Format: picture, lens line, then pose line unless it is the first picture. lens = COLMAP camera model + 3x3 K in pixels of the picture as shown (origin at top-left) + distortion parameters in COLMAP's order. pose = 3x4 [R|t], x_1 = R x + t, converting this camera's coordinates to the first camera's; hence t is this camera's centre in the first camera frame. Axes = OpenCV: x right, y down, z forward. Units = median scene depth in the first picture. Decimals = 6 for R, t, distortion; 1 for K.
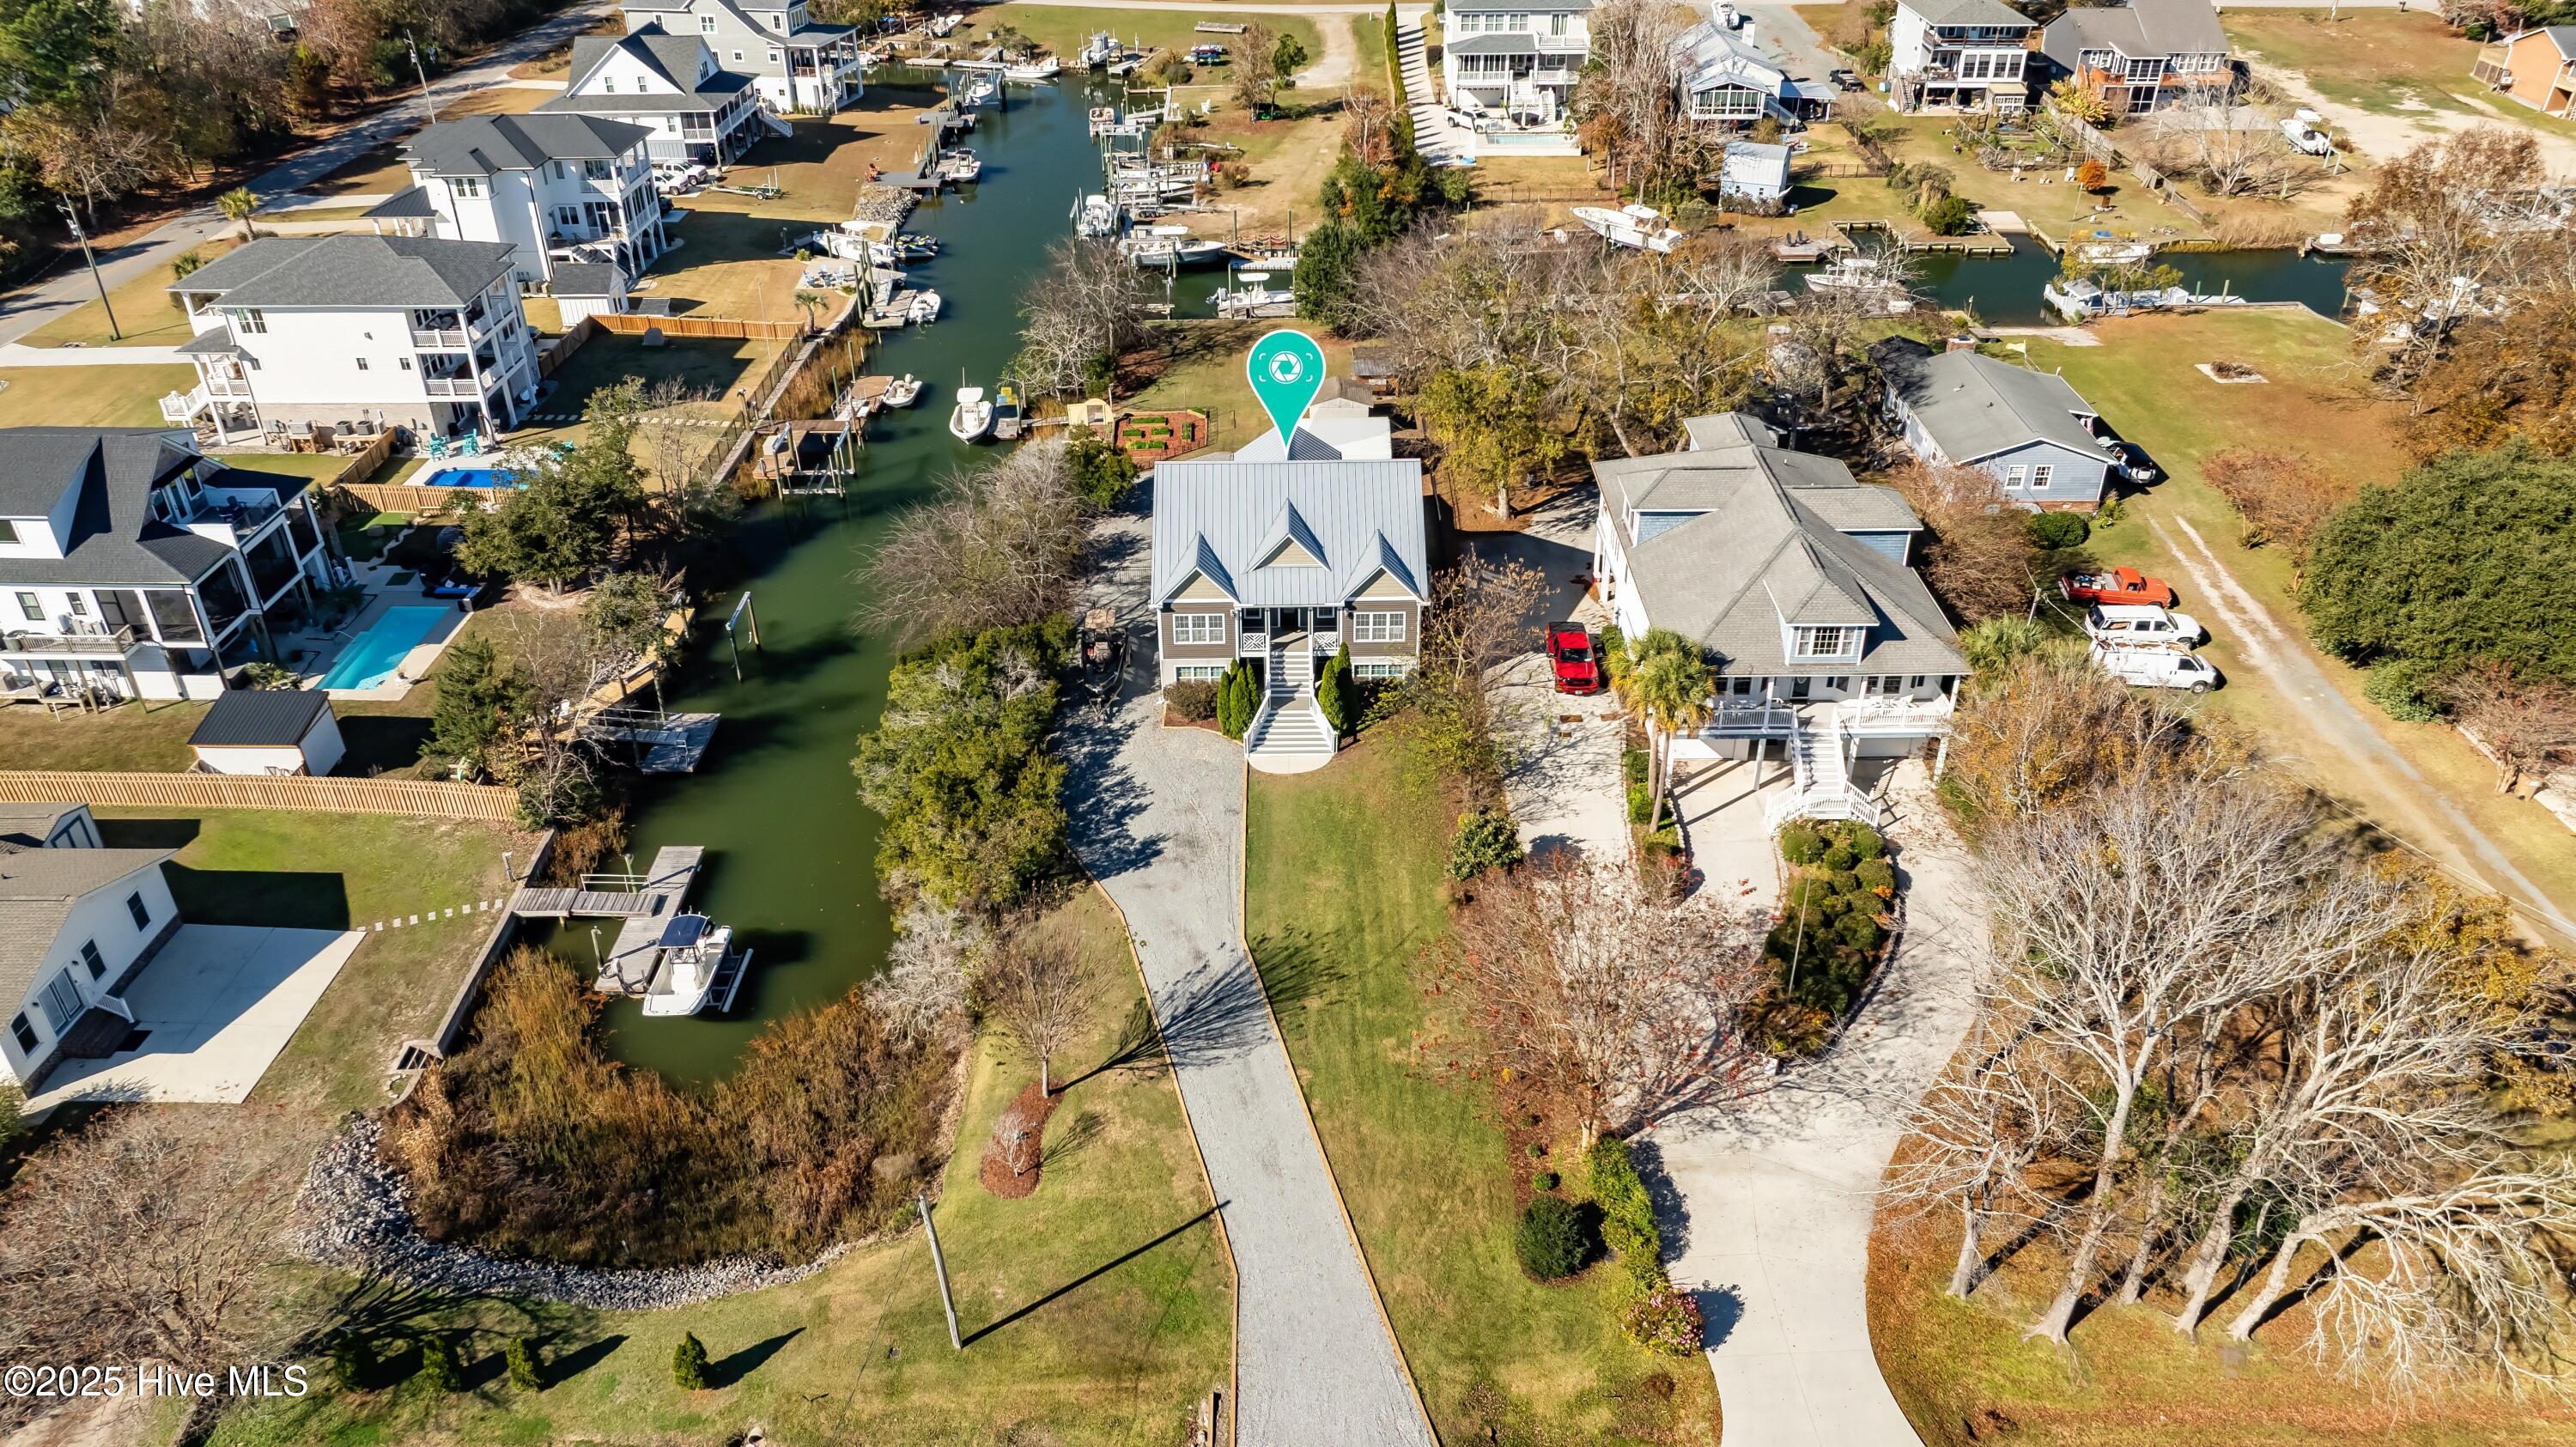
lens RADIAL K [[1817.5, 0, 1288.0], [0, 1817.5, 723.5], [0, 0, 1]] dist [0.003585, -0.065280]
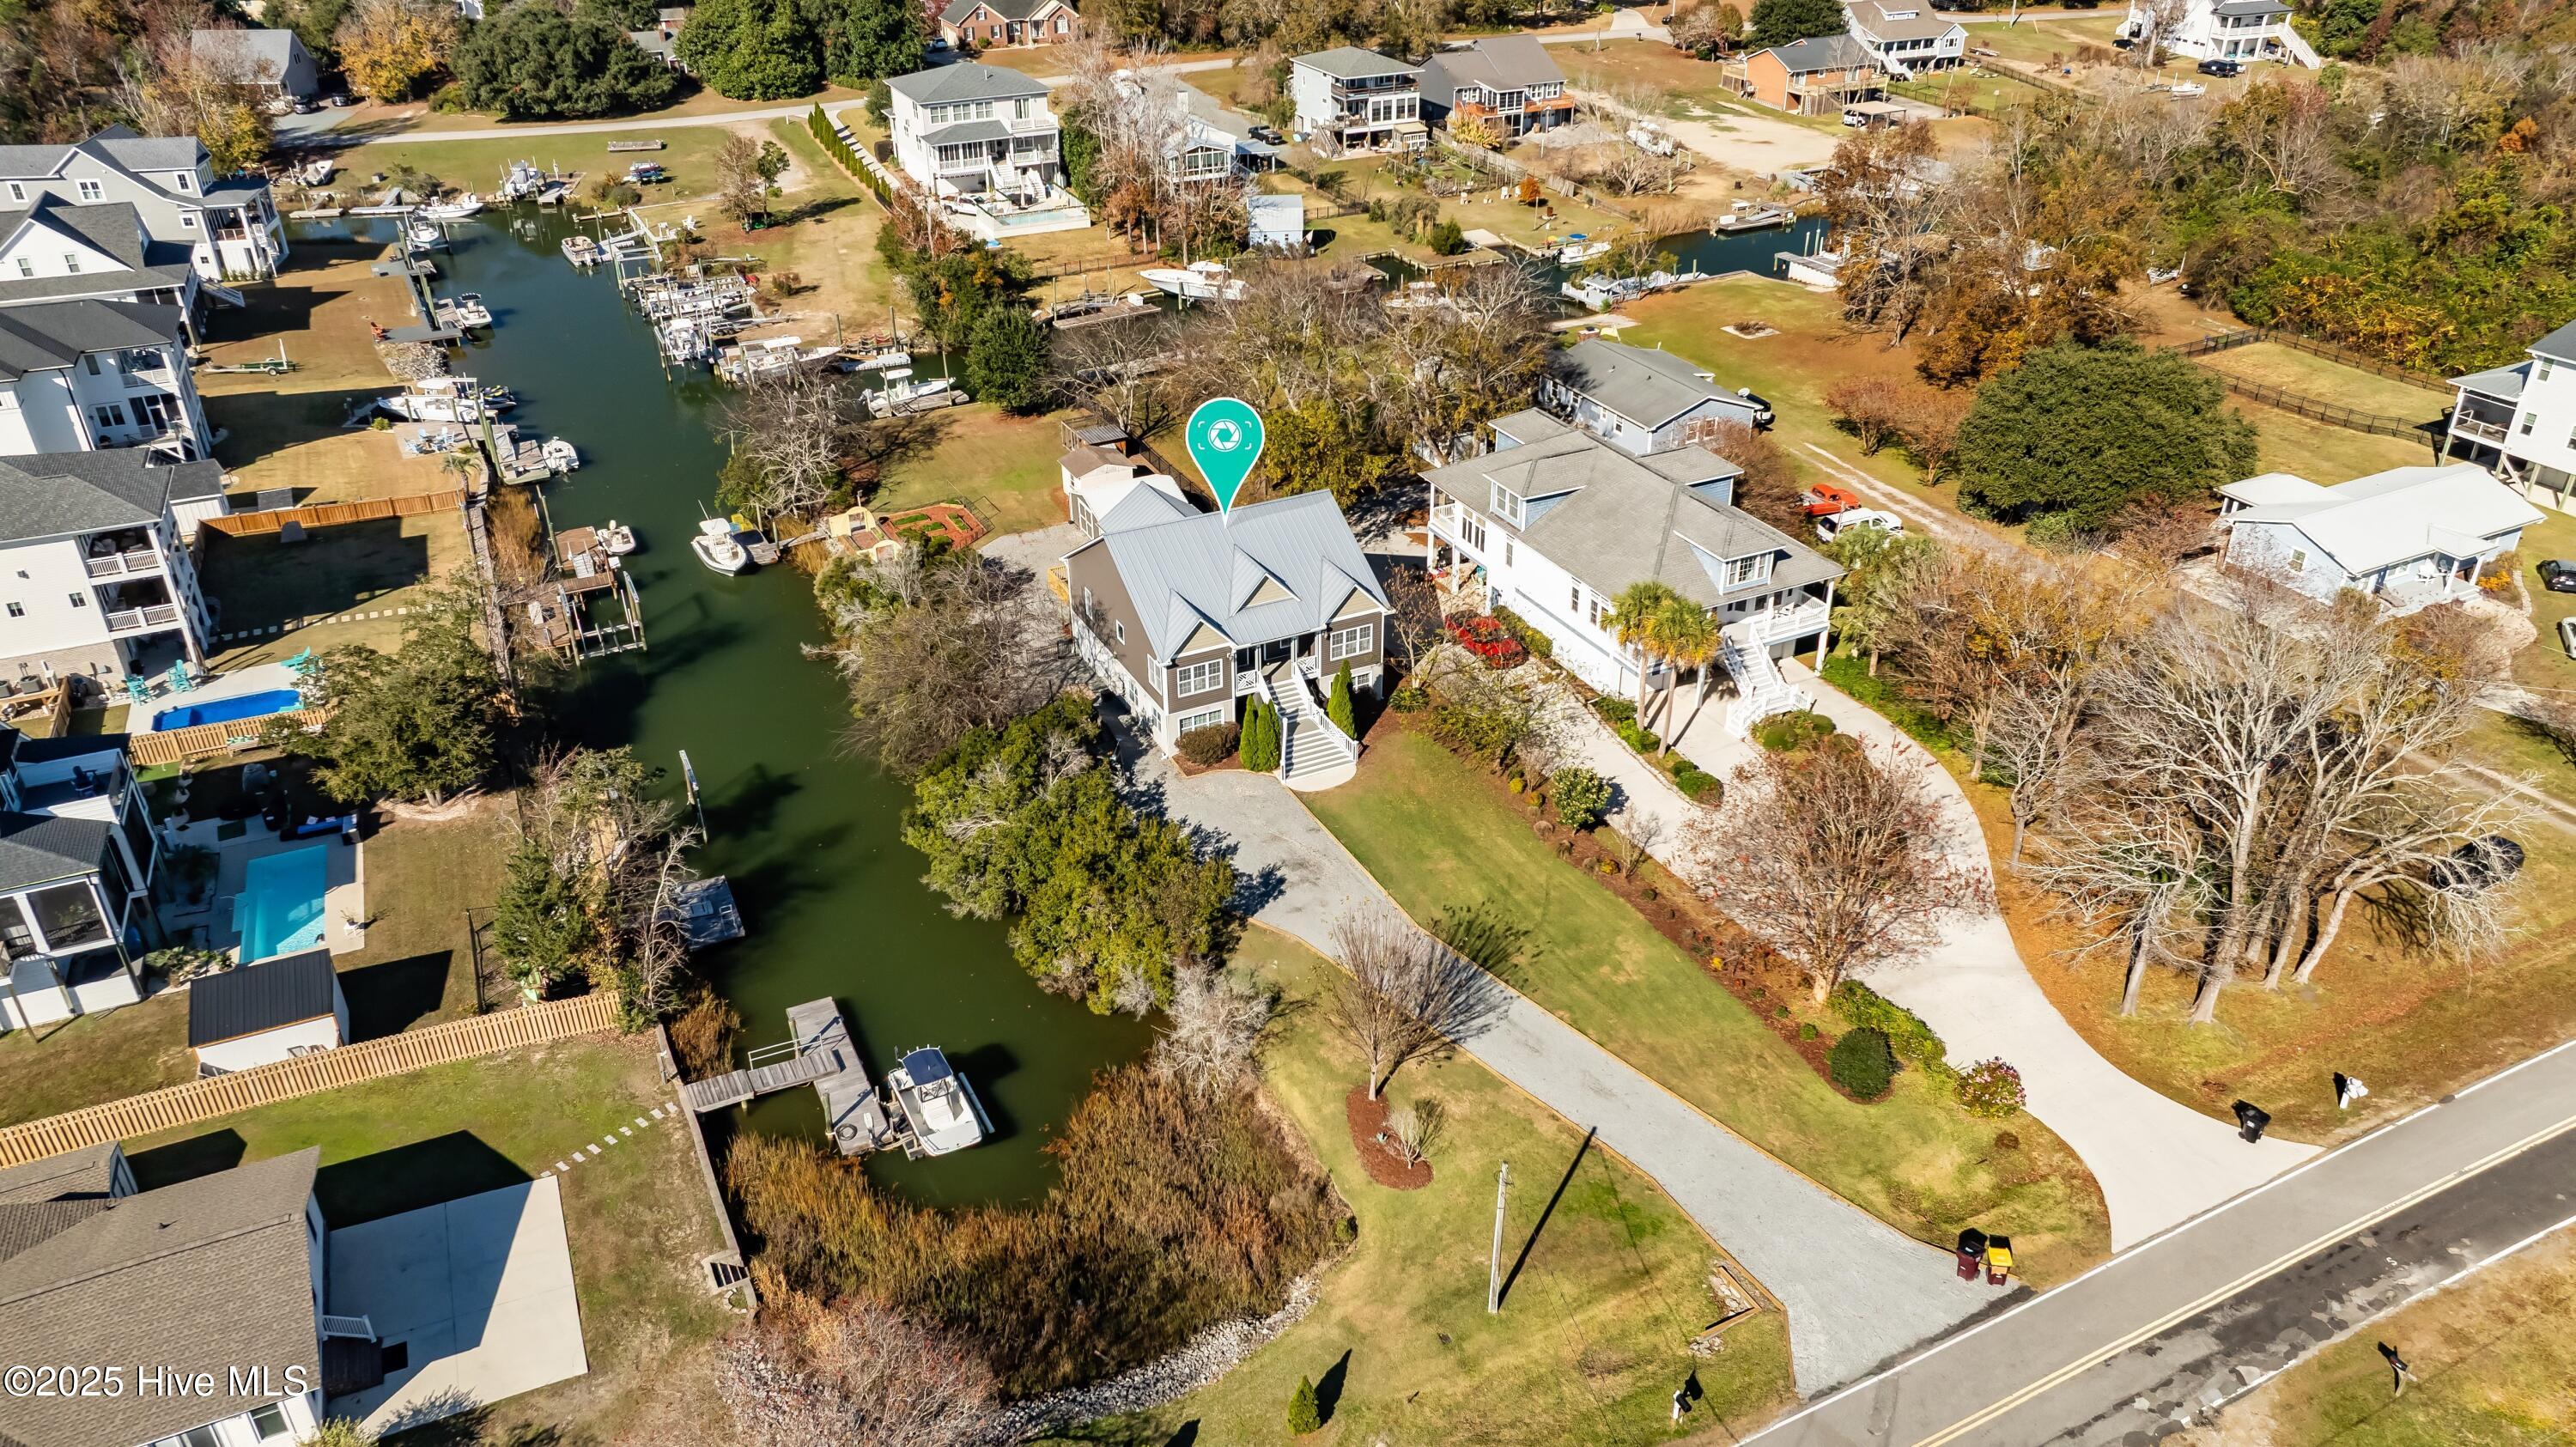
lens RADIAL K [[1815.9, 0, 1288.0], [0, 1815.9, 723.5], [0, 0, 1]] dist [-0.038949, 0.045107]
pose [[0.898263, -0.215457, 0.383018, -0.311915], [0.231005, 0.972937, 0.005543, -0.015620], [-0.373846, 0.083500, 0.923724, 0.011143]]
